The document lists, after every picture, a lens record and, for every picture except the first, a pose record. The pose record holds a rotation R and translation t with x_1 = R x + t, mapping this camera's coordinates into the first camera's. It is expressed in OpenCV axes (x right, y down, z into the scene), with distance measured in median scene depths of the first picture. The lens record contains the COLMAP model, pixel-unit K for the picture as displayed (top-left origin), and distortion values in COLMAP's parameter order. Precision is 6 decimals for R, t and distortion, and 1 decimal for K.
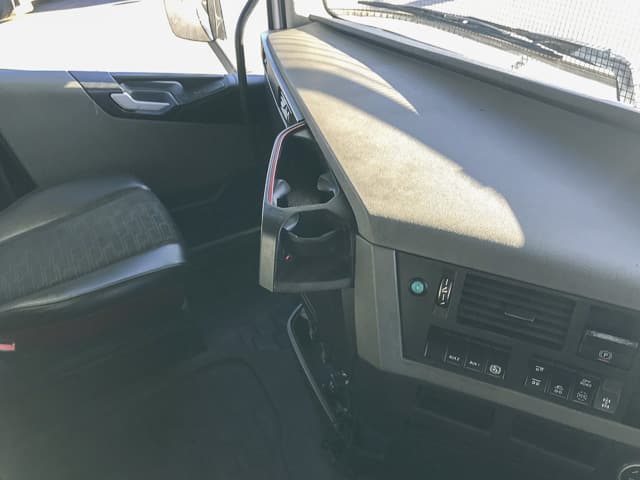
lens RADIAL K [[530.7, 0, 320.0], [0, 530.7, 240.0], [0, 0, 1]] dist [-0.000306, -0.007555]
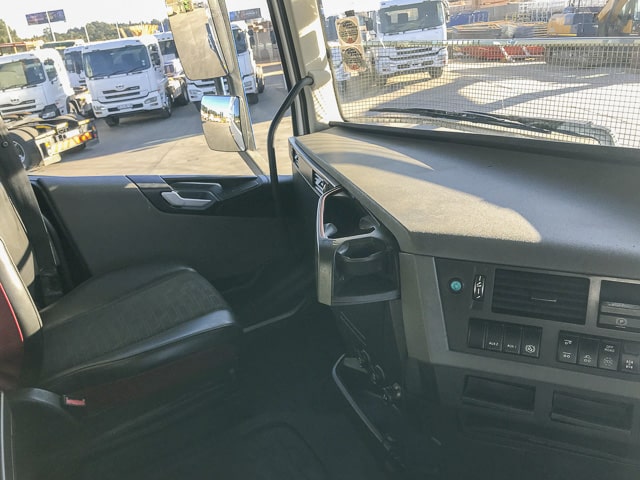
lens RADIAL K [[529.3, 0, 320.0], [0, 529.3, 240.0], [0, 0, 1]] dist [-0.011603, -0.002964]
pose [[0.998353, -0.055442, -0.014759, -0.056349], [0.050540, 0.971610, -0.231127, 0.143459], [0.027154, 0.230001, 0.972812, -0.108754]]
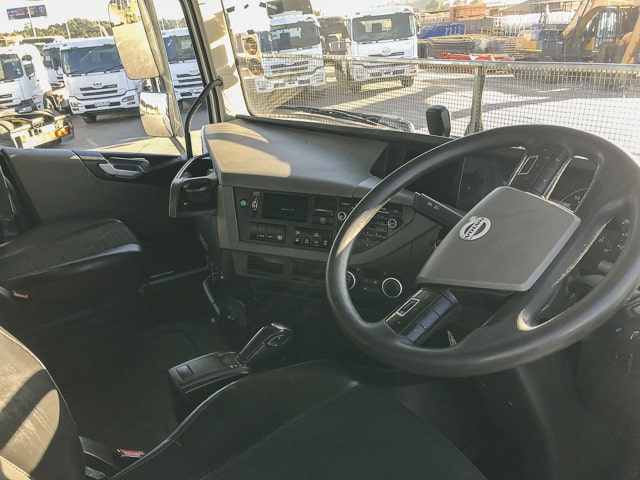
lens RADIAL K [[515.4, 0, 320.0], [0, 515.4, 240.0], [0, 0, 1]] dist [-0.007090, -0.012166]
pose [[0.998793, -0.035359, 0.034082, 0.234739], [0.042281, 0.972155, -0.230494, 0.401696], [-0.024983, 0.231657, 0.972477, -0.519213]]
